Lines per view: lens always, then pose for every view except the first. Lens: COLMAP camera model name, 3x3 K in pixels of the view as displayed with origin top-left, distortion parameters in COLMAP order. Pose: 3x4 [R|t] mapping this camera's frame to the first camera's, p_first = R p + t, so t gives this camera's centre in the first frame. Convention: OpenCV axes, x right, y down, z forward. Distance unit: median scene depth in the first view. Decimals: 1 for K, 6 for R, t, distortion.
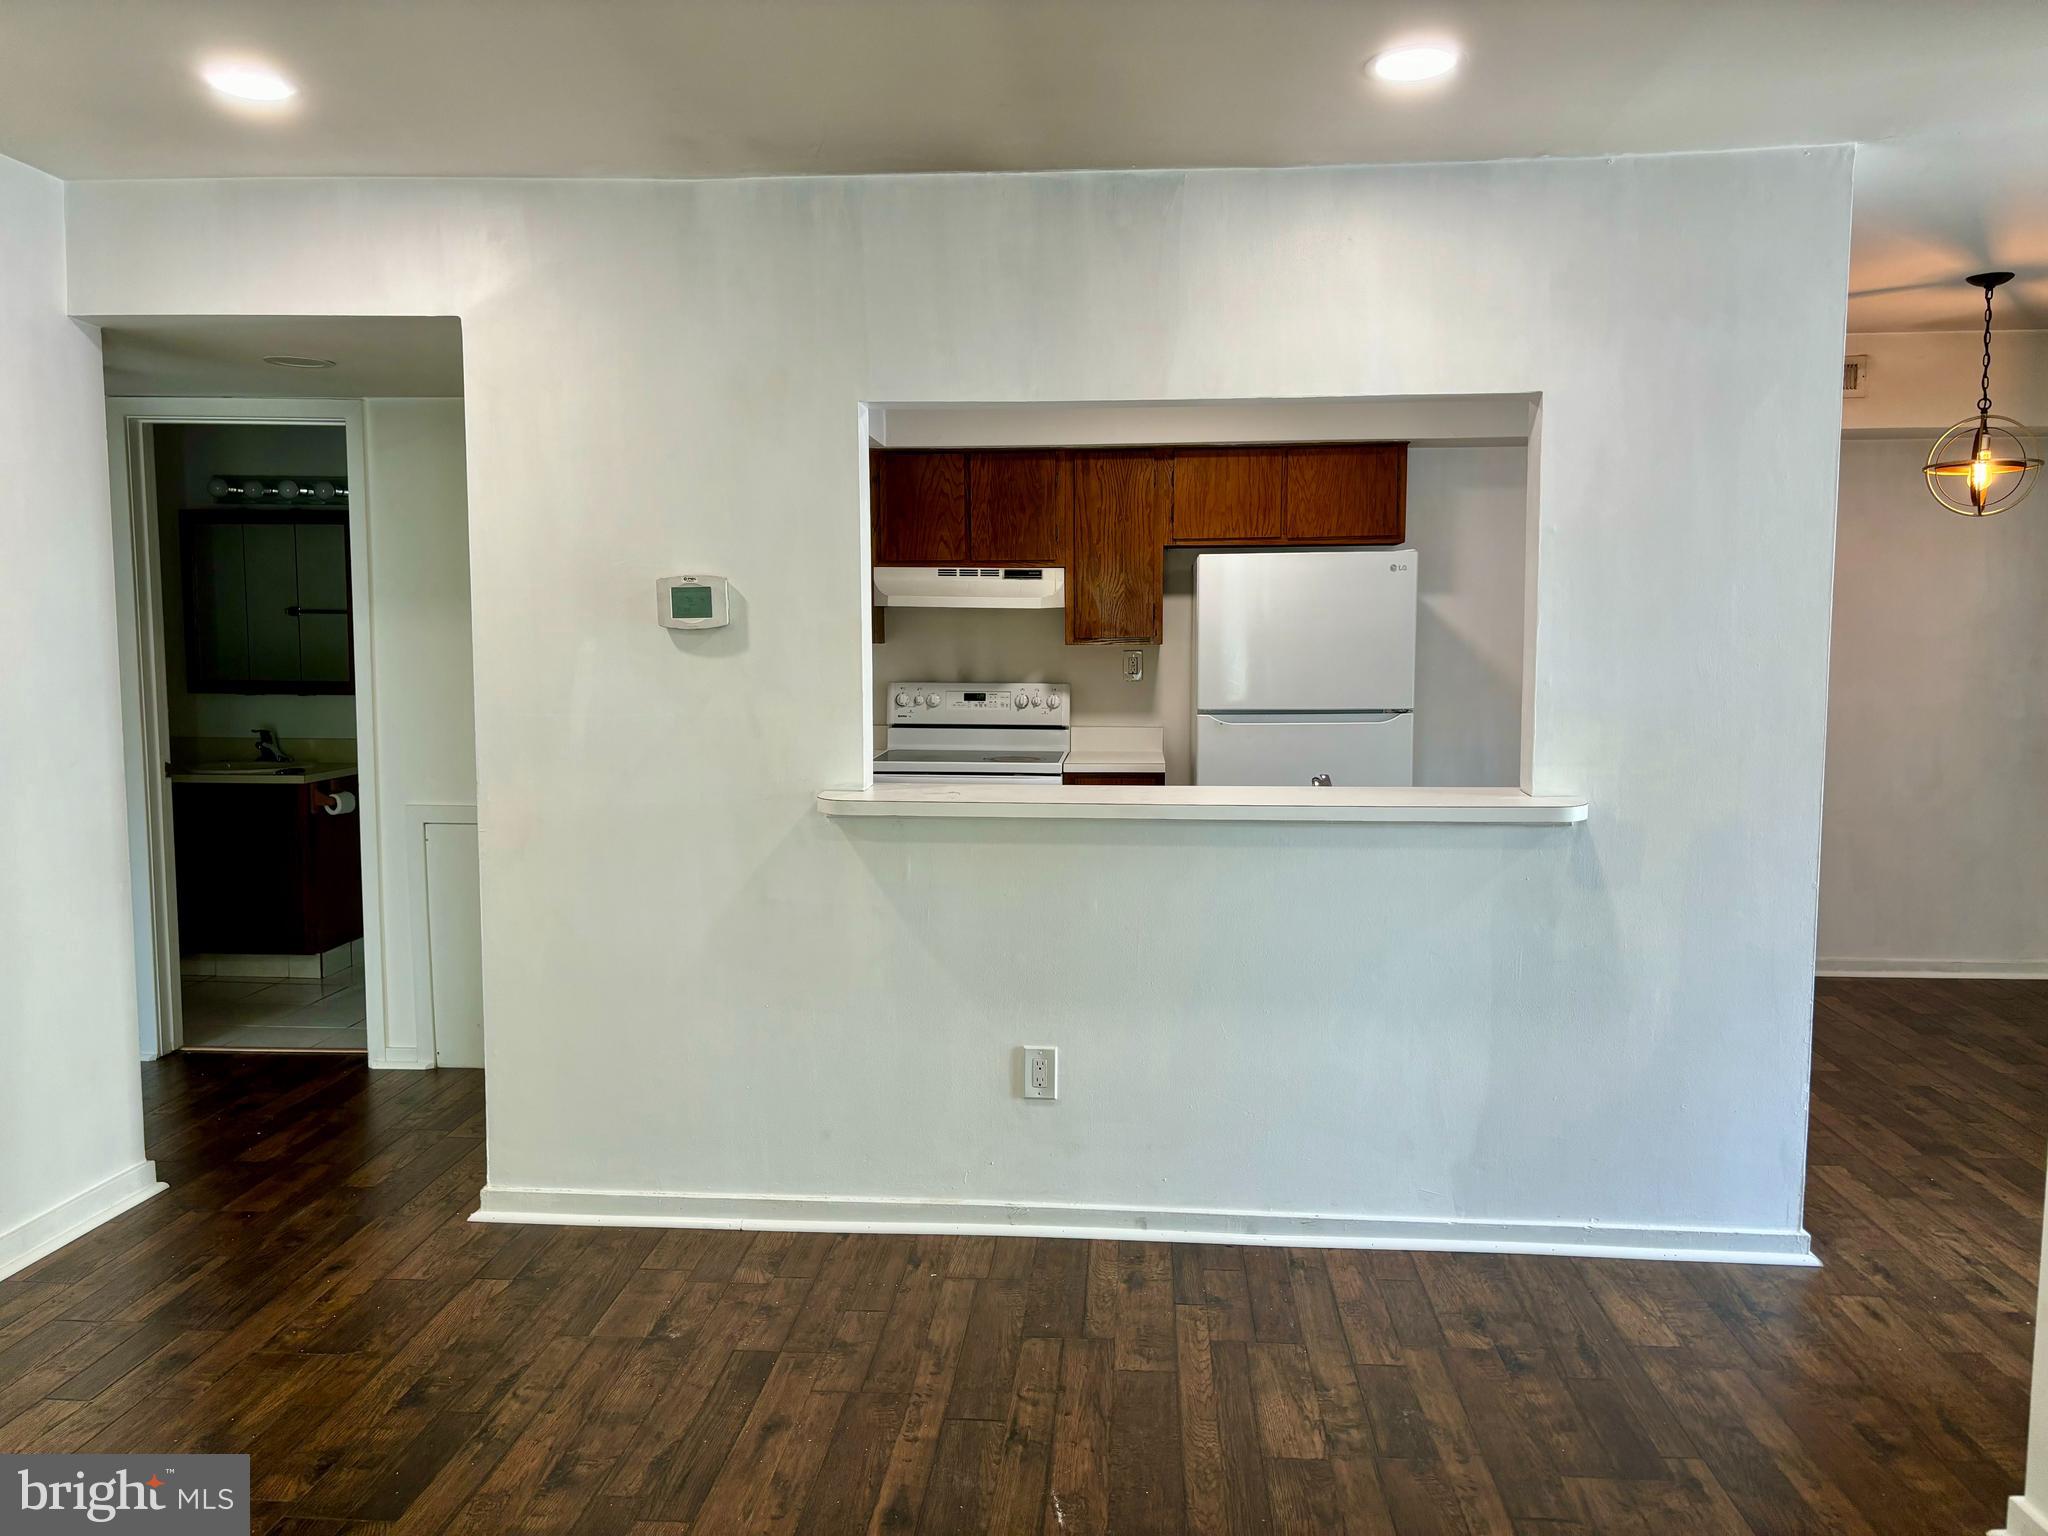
lens RADIAL K [[1543.5, 0, 1029.4], [0, 1543.5, 777.8], [0, 0, 1]] dist [0.064763, -0.076722]
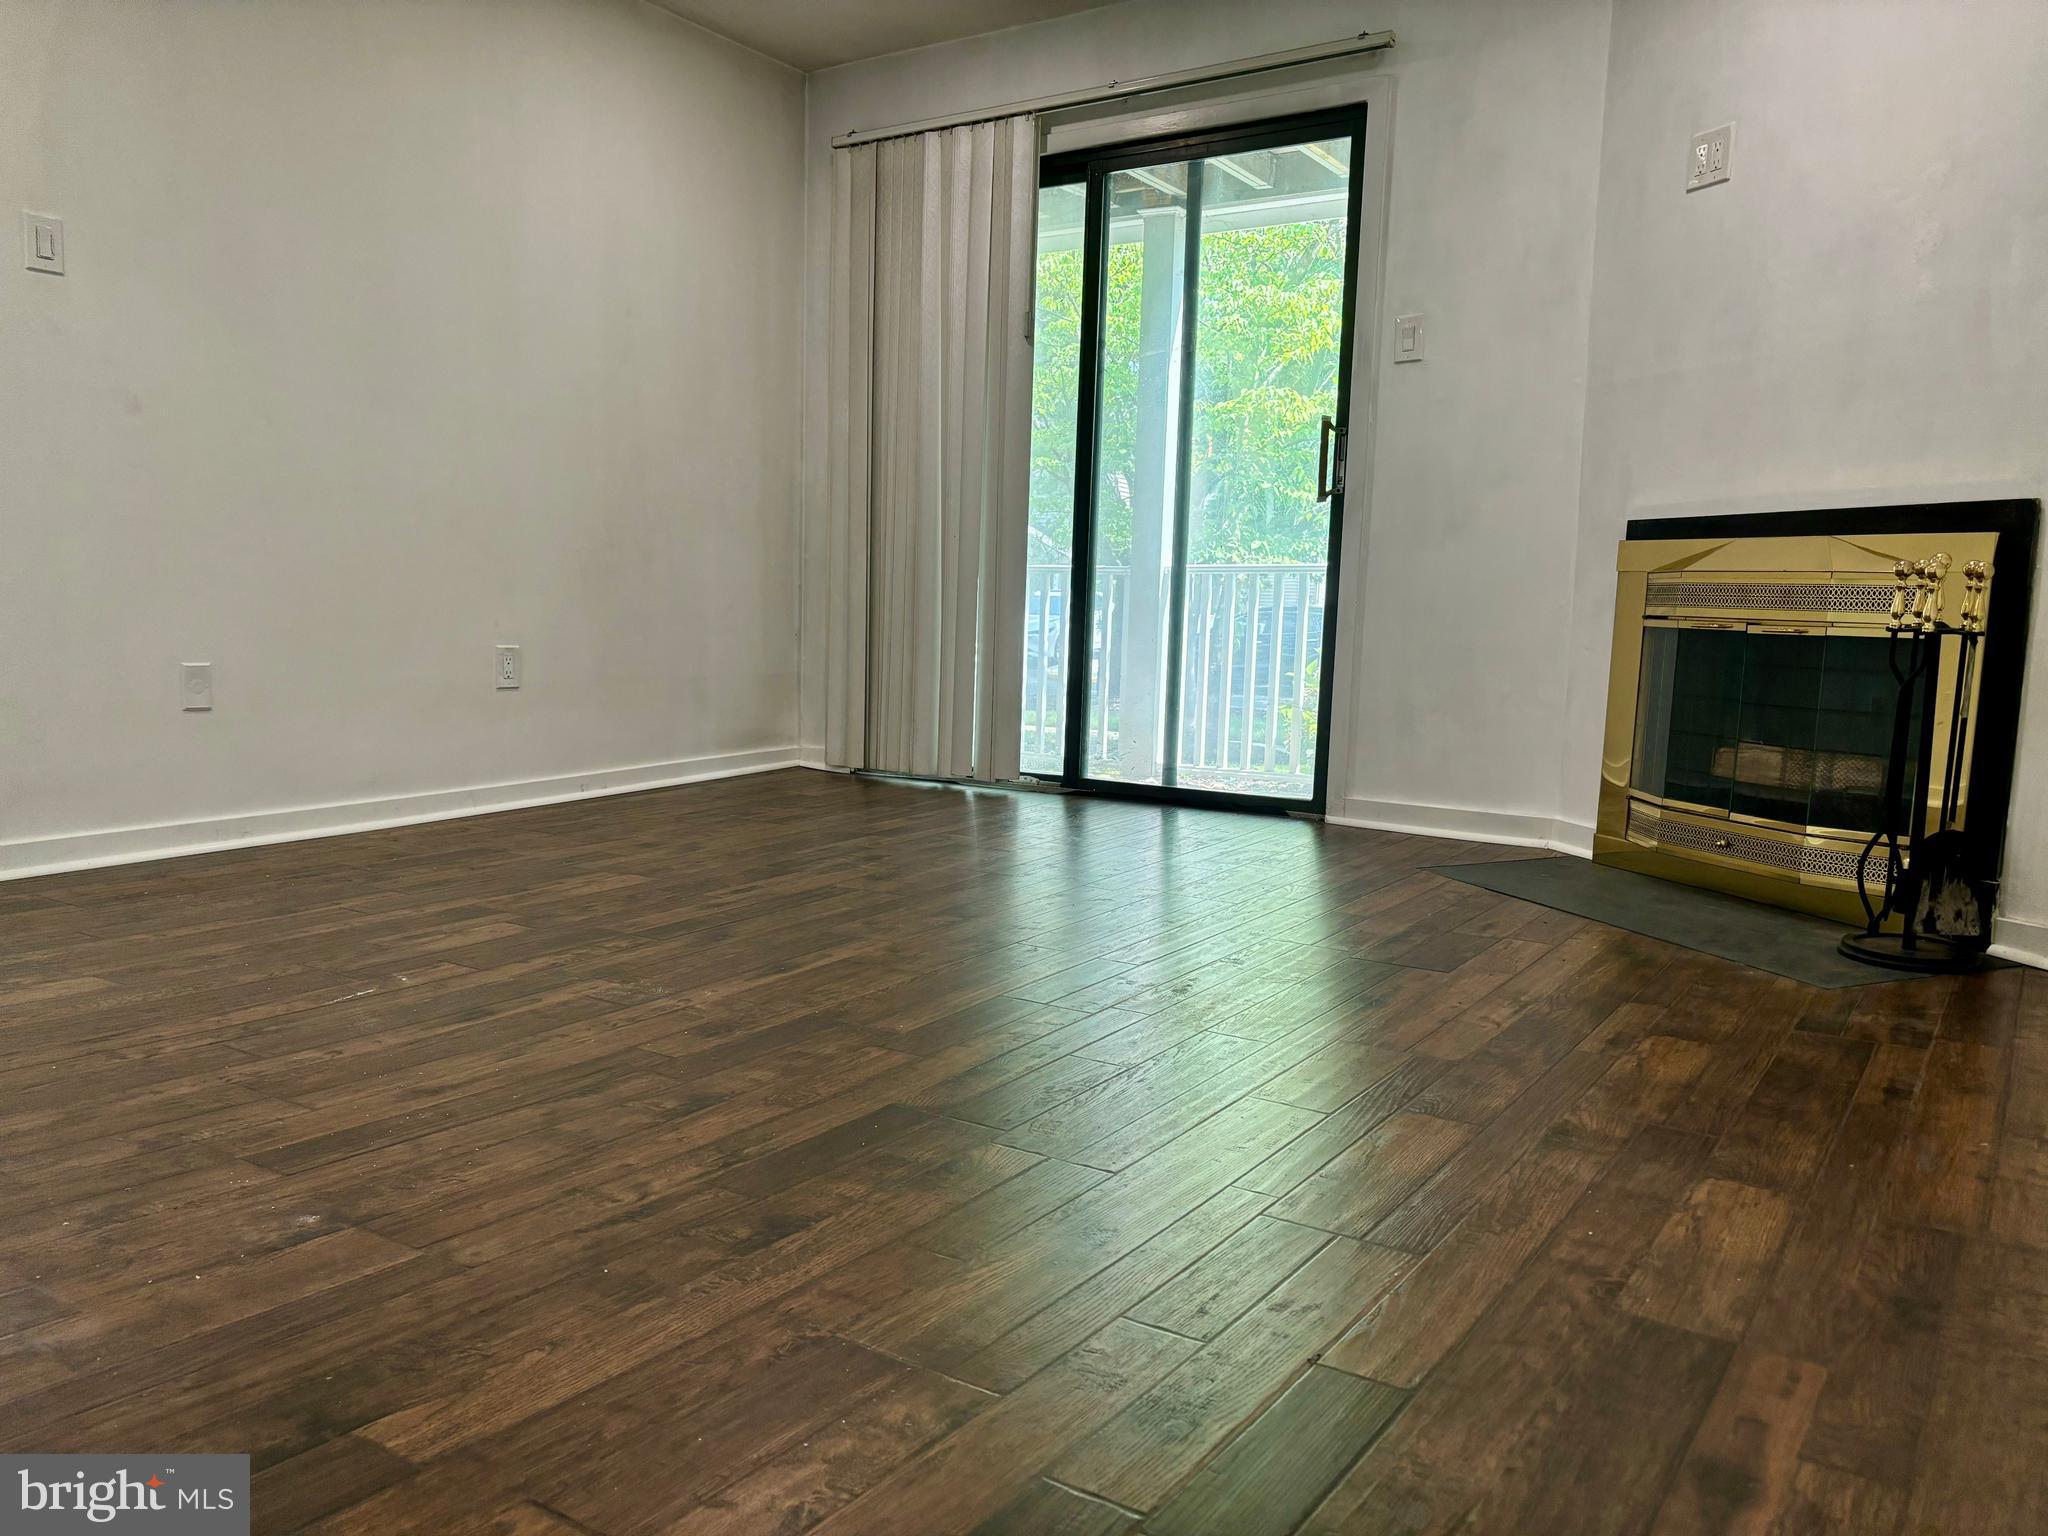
lens RADIAL K [[1543.5, 0, 1029.4], [0, 1543.5, 777.8], [0, 0, 1]] dist [0.064763, -0.076722]
pose [[-0.872485, -0.075906, 0.482709, -0.644646], [0.009682, 0.984981, 0.172389, 0.117581], [-0.488545, 0.155081, -0.858647, 1.240011]]
